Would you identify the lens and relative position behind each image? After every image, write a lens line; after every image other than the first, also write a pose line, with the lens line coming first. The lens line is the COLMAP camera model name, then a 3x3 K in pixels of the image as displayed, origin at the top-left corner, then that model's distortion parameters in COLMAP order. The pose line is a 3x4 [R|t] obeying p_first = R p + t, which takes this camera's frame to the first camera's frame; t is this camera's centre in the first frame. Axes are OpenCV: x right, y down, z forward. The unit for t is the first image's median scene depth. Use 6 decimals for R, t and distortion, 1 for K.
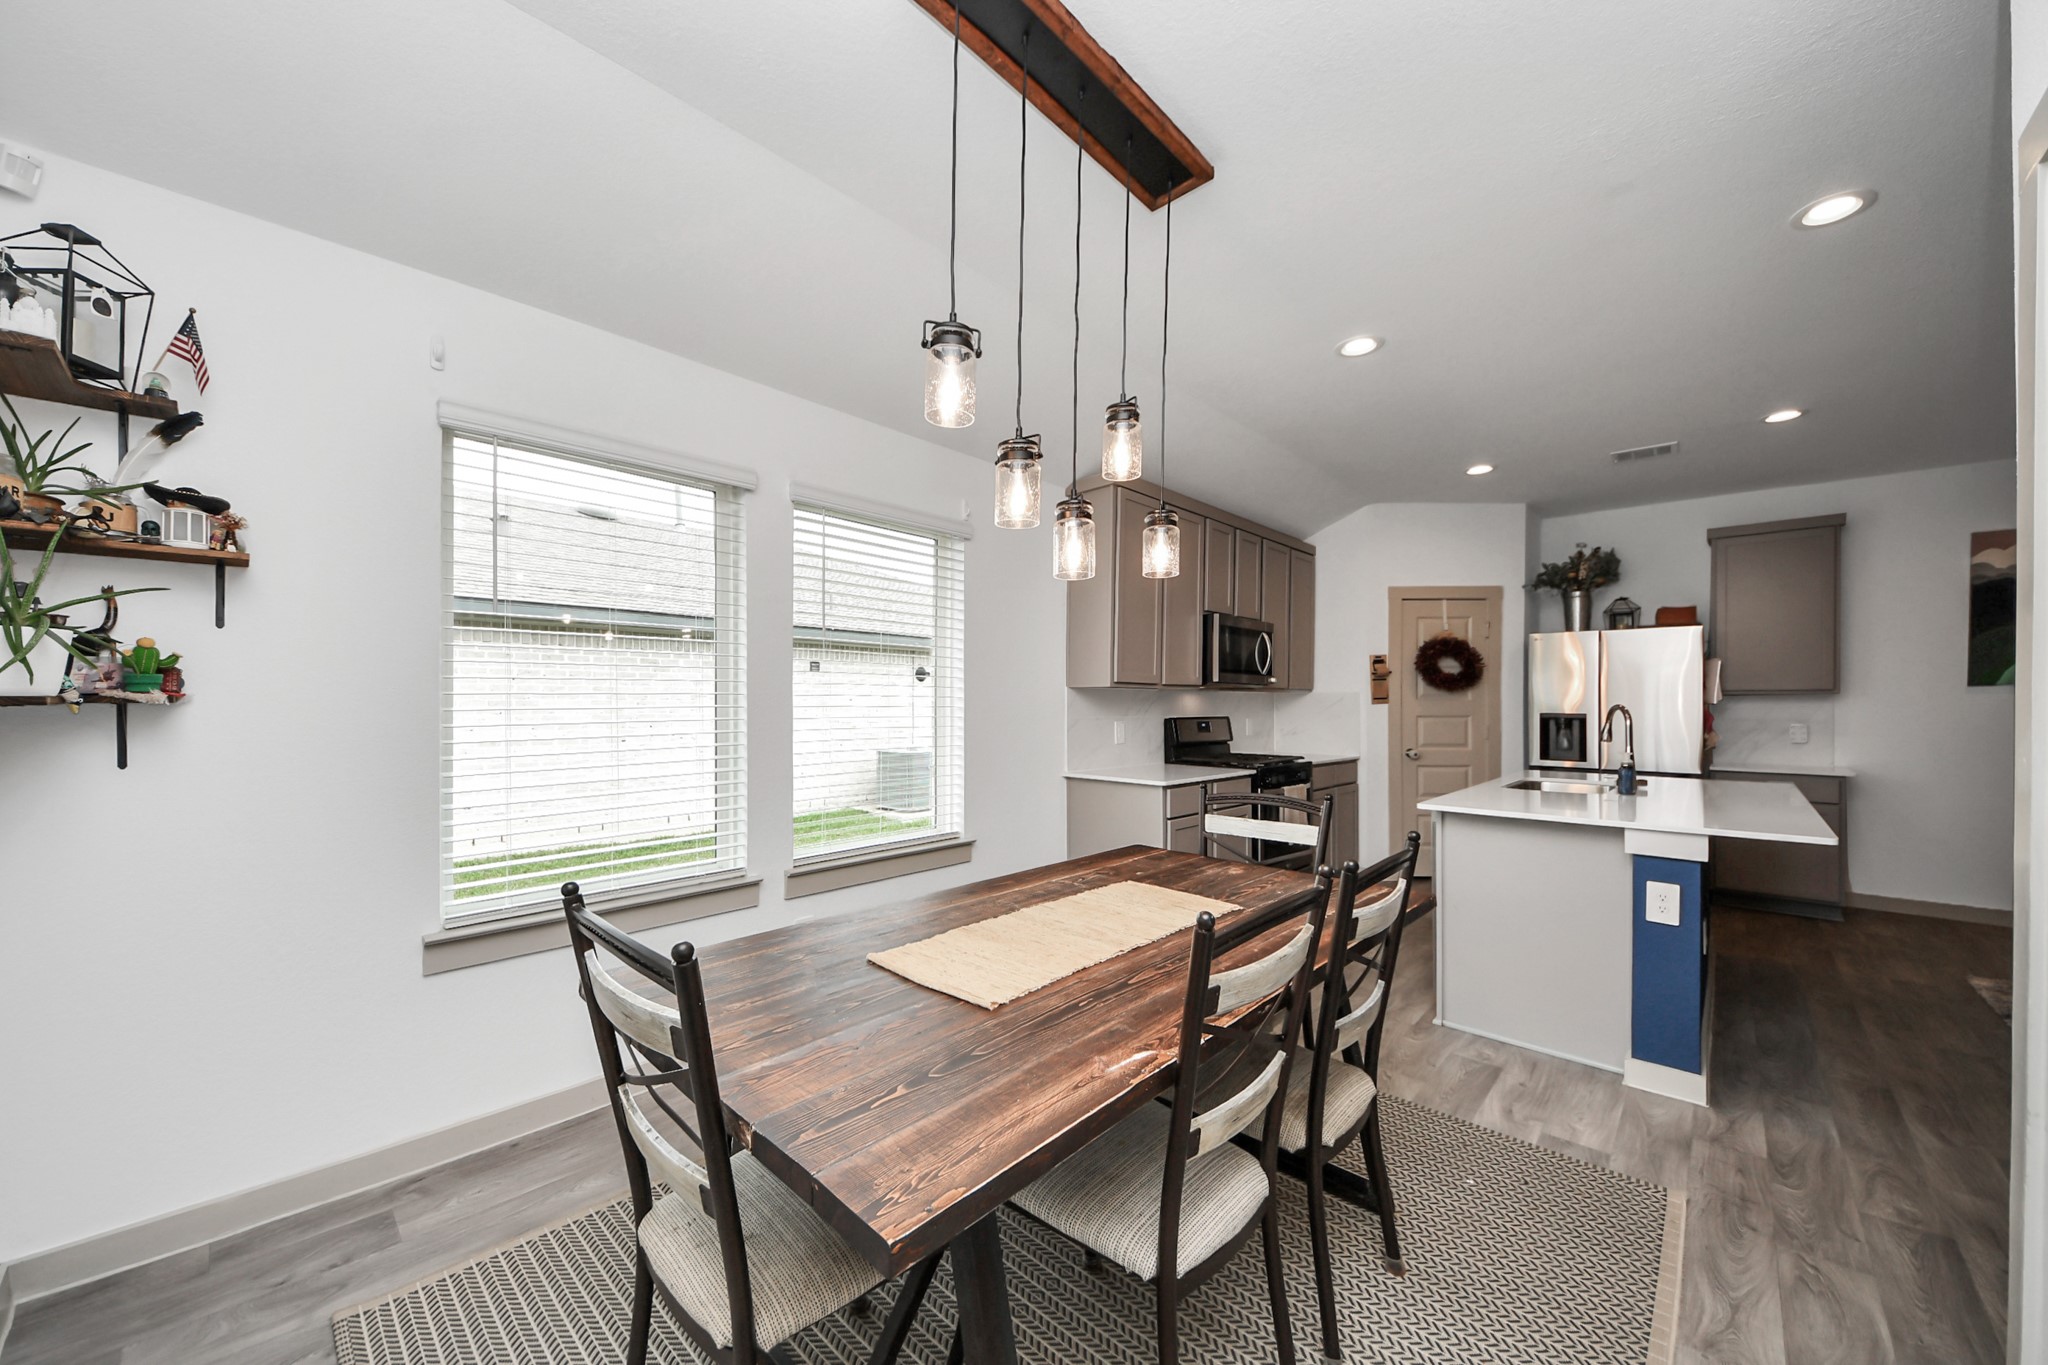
lens RADIAL K [[722.1, 0, 1030.6], [0, 722.1, 699.7], [0, 0, 1]] dist [-0.002590, -0.005584]
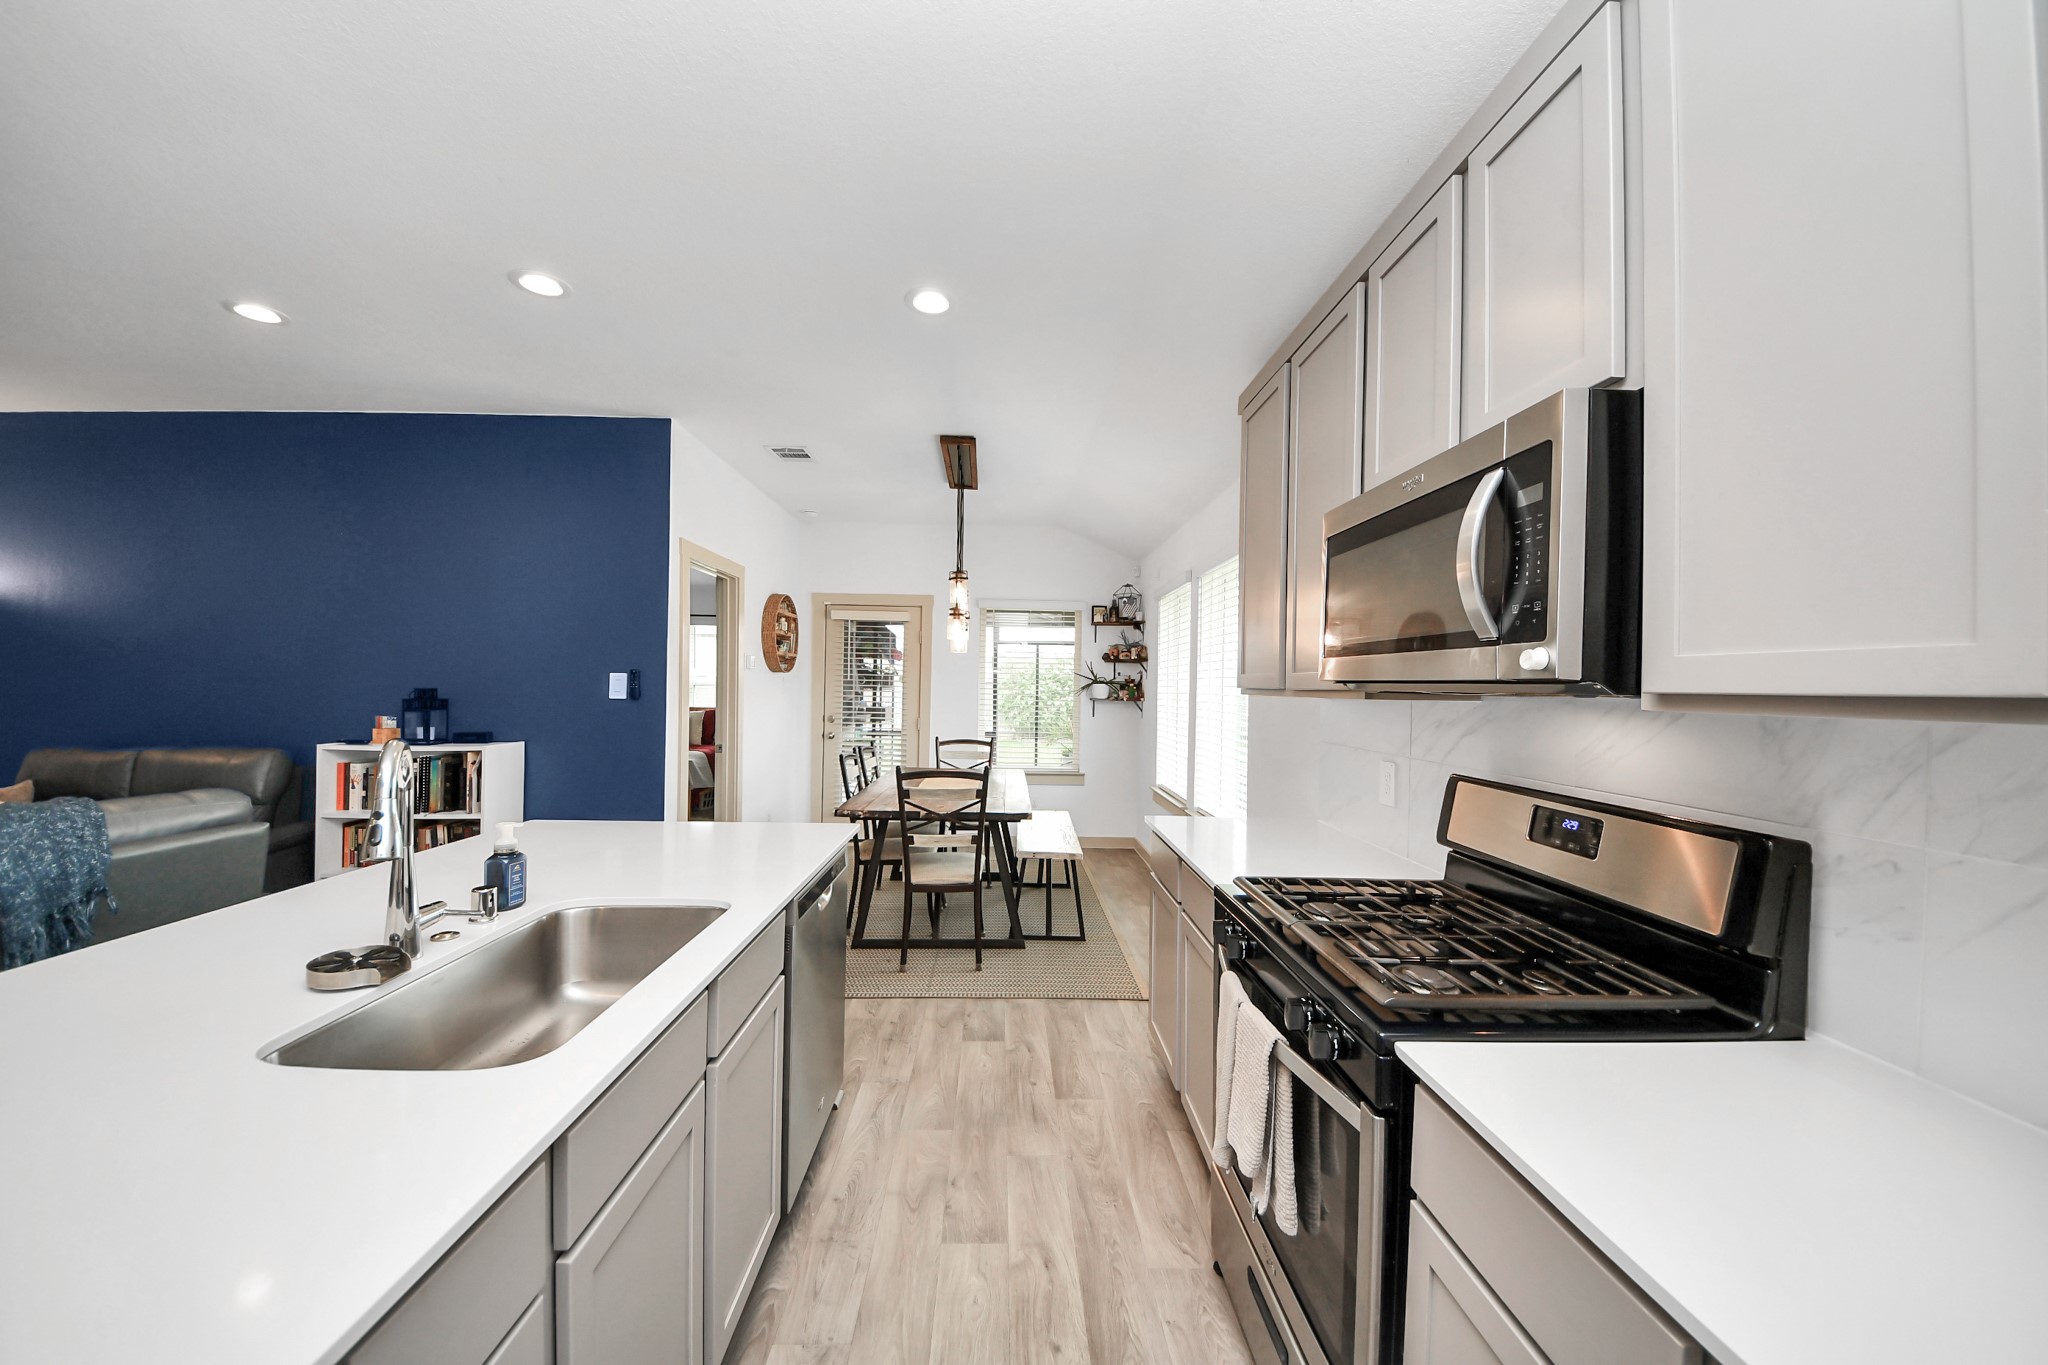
lens RADIAL K [[722.1, 0, 1022.6], [0, 722.1, 675.0], [0, 0, 1]] dist [-0.002590, -0.005584]
pose [[-0.705399, -0.024668, -0.708381, 0.549782], [-0.016916, 0.999695, -0.017967, -0.014760], [0.708608, -0.000691, -0.705602, 0.950543]]
